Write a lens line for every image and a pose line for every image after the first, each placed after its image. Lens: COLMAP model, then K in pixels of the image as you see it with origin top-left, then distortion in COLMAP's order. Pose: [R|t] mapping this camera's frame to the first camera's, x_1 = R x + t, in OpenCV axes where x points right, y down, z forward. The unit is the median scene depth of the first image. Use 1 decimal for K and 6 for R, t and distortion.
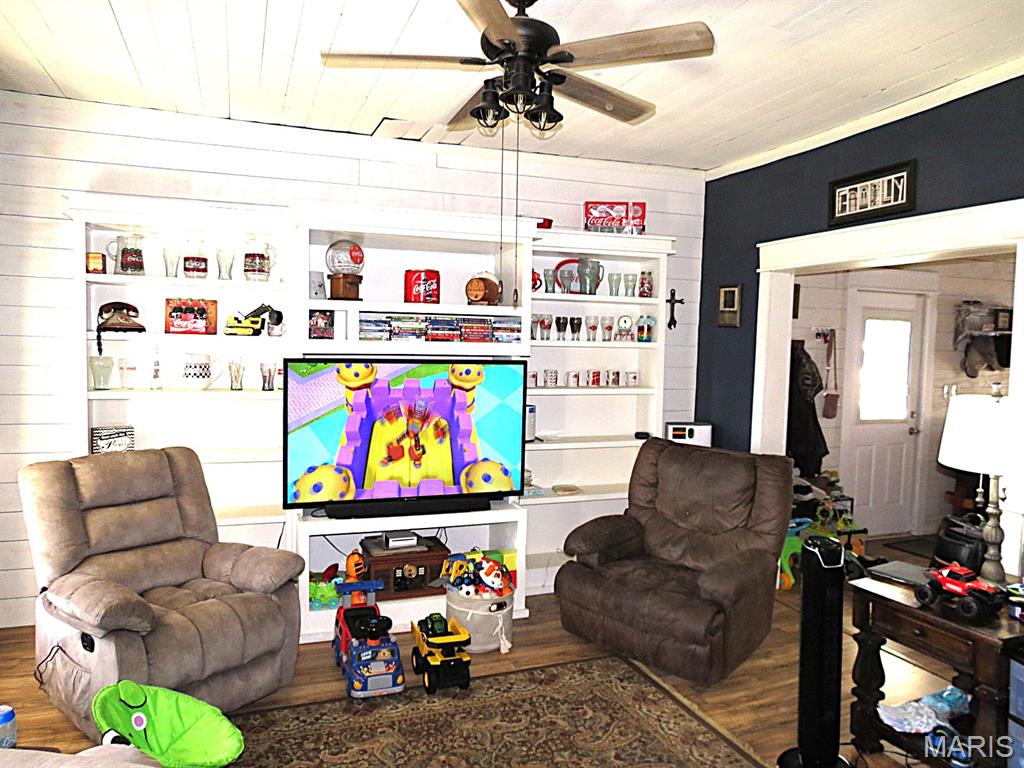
lens RADIAL K [[743.8, 0, 512.3], [0, 743.8, 384.8], [0, 0, 1]] dist [-0.027889, 0.012168]
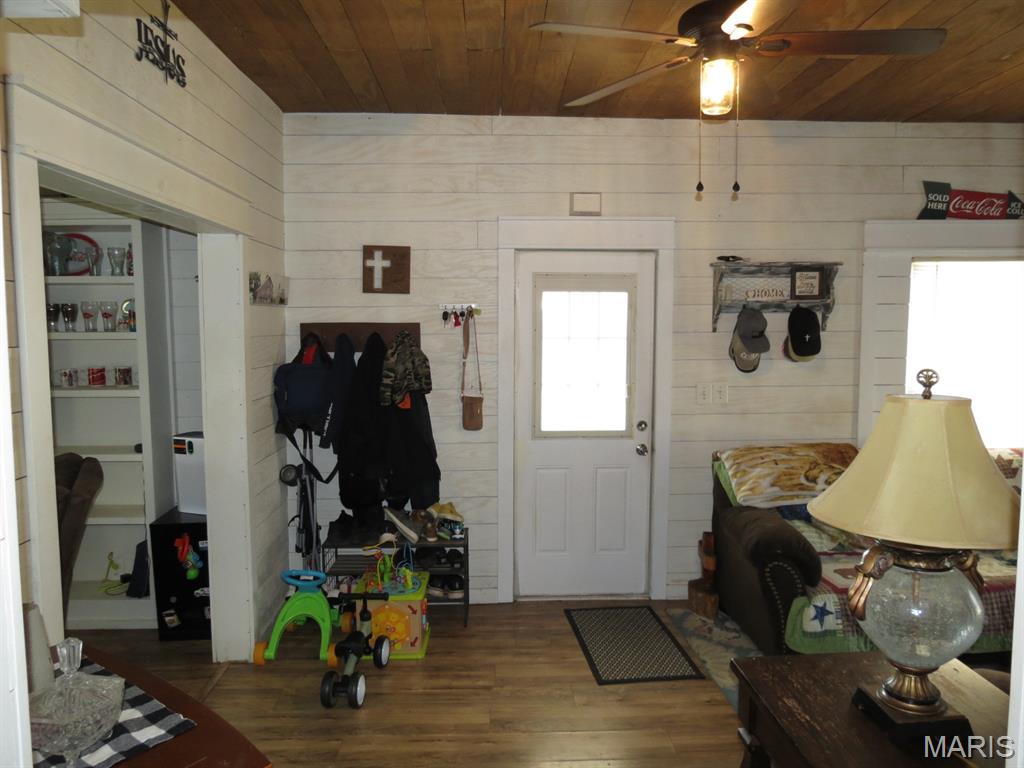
lens RADIAL K [[739.1, 0, 516.0], [0, 739.1, 391.3], [0, 0, 1]] dist [-0.002273, 0.001910]
pose [[0.939879, 0.006477, -0.341447, 0.676533], [0.002669, 0.999650, 0.026310, -0.010913], [0.341498, -0.025640, 0.939533, 0.315863]]
